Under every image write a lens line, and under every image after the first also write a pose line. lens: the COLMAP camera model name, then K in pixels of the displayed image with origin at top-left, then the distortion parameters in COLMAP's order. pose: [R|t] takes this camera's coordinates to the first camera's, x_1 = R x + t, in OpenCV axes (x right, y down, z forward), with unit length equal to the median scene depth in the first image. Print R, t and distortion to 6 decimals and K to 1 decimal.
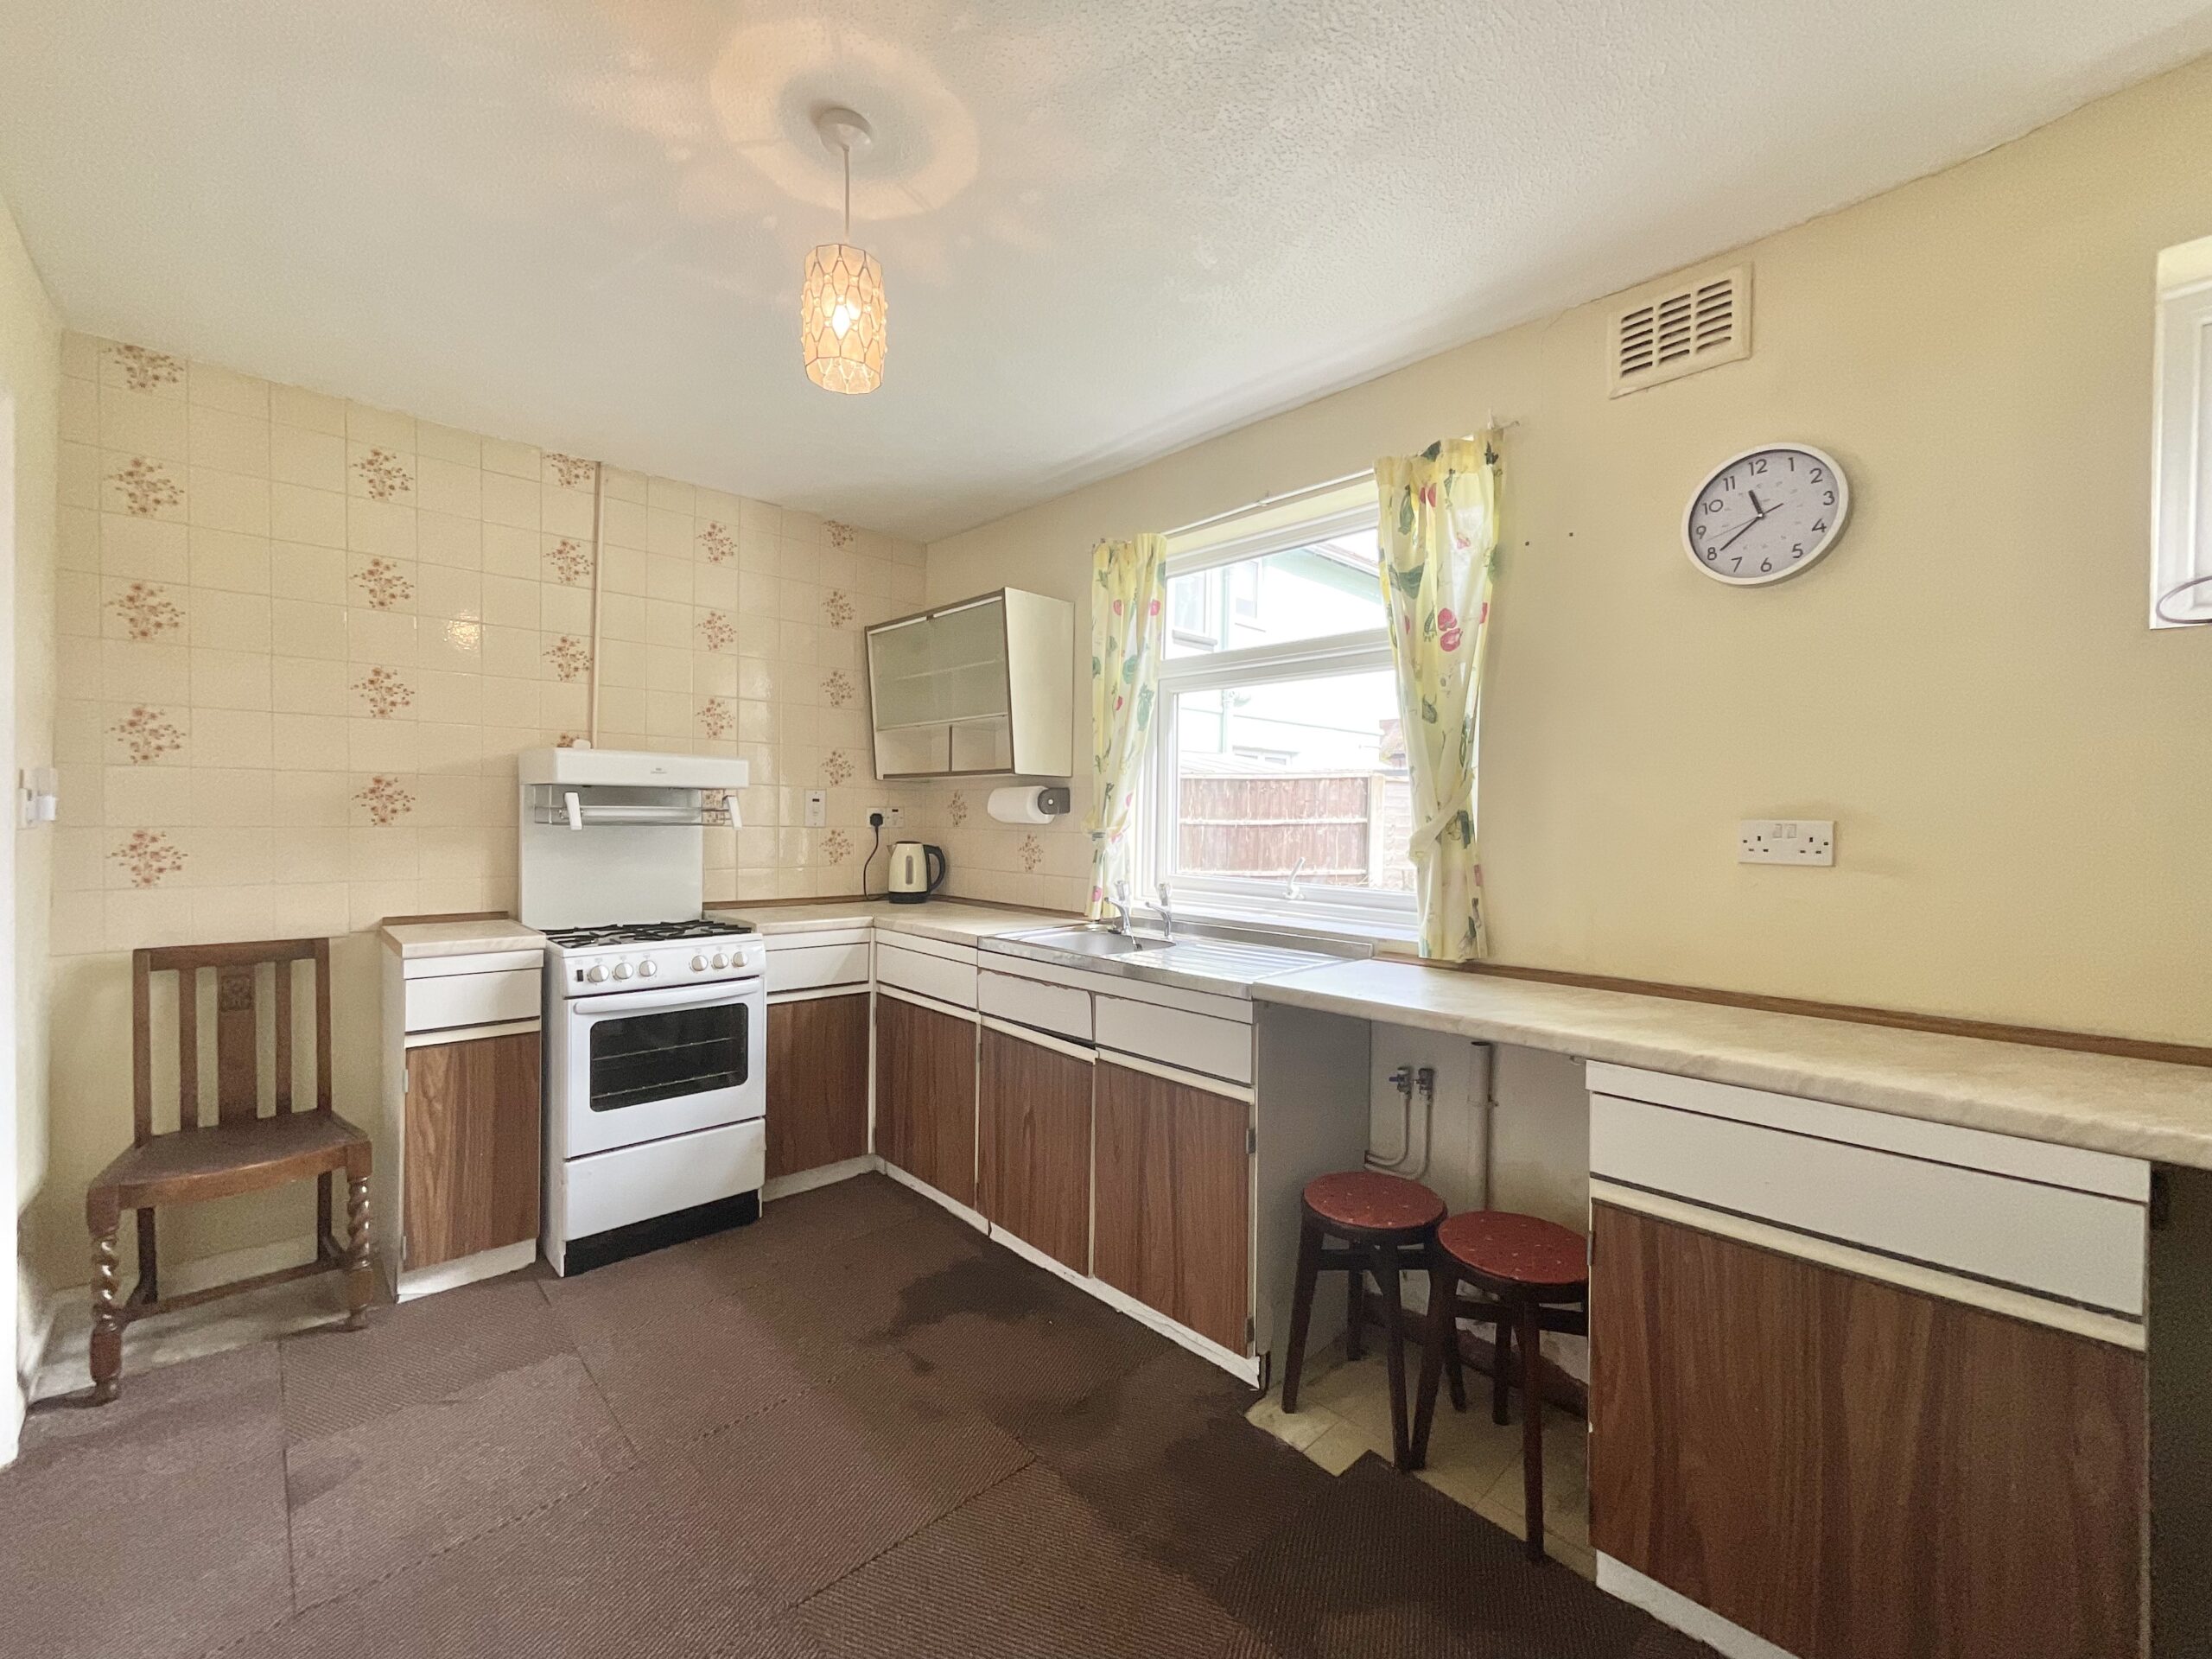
lens RADIAL K [[891.7, 0, 1102.0], [0, 891.7, 838.2], [0, 0, 1]] dist [-0.002066, -0.000146]
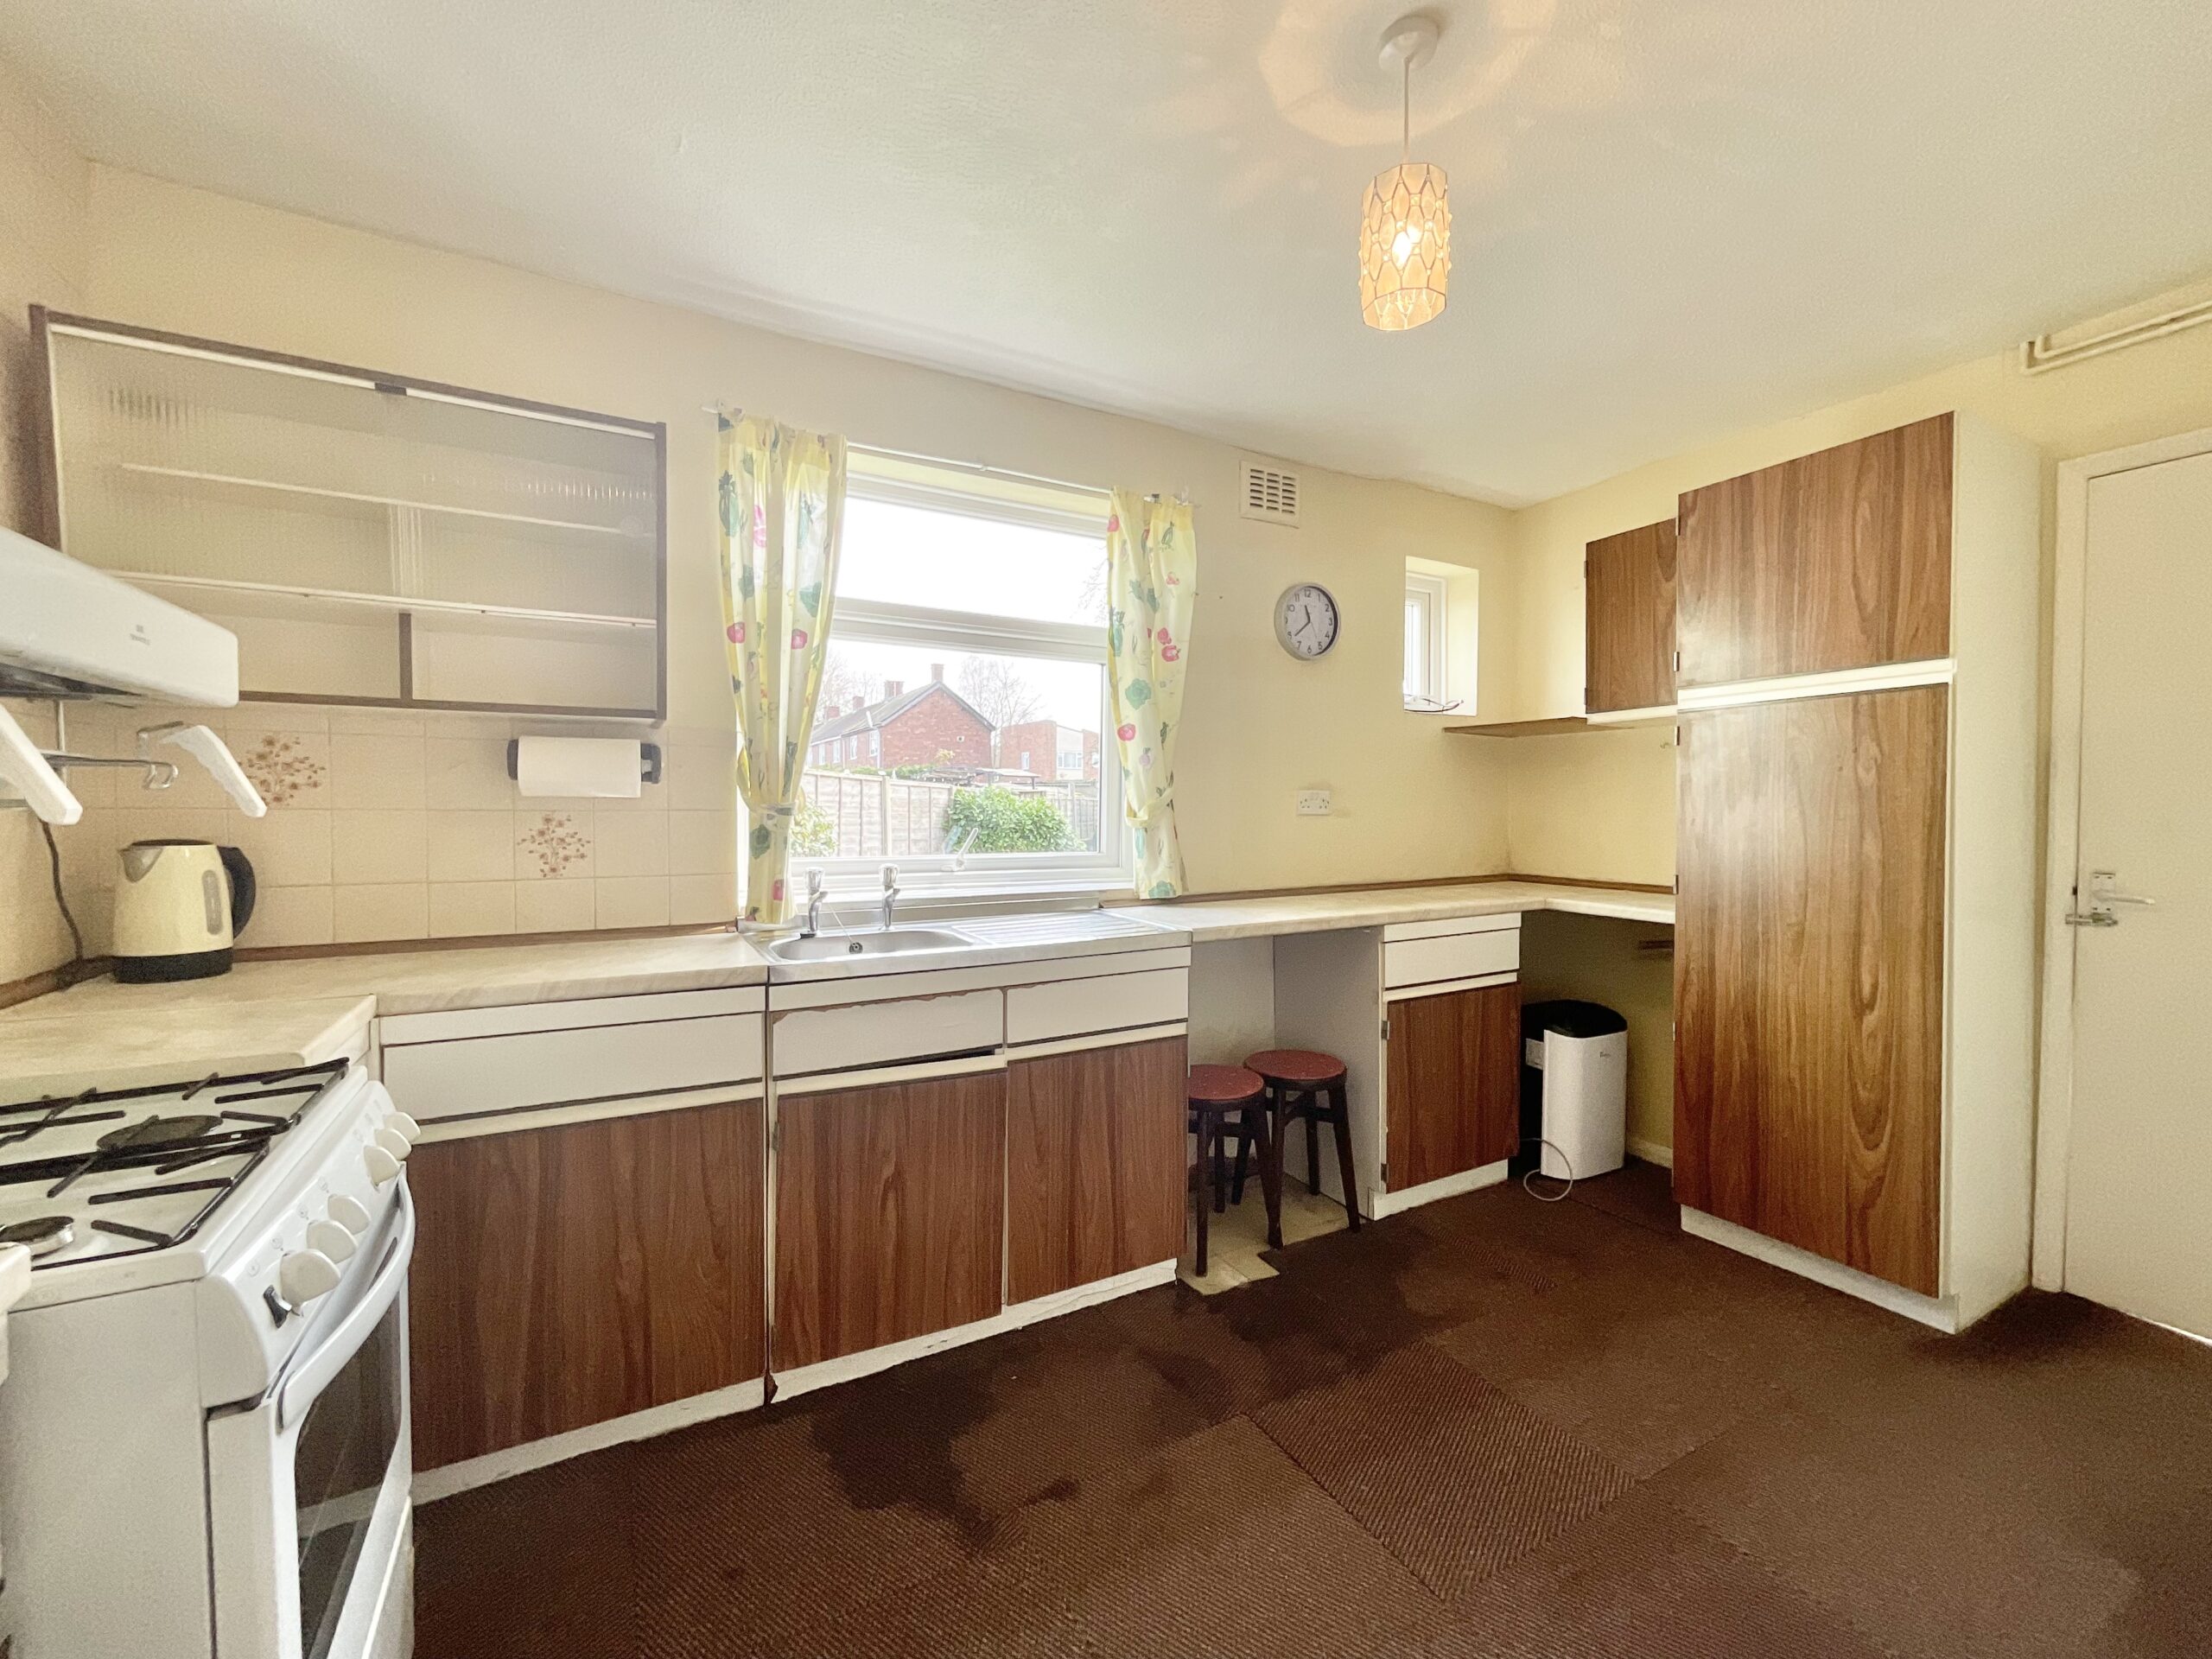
lens RADIAL K [[891.7, 0, 1102.0], [0, 891.7, 838.2], [0, 0, 1]] dist [-0.002066, -0.000146]
pose [[0.268128, -0.050237, 0.962073, -0.977211], [0.024183, 0.998676, 0.045408, -0.013257], [-0.963080, 0.011091, 0.268987, 0.800116]]
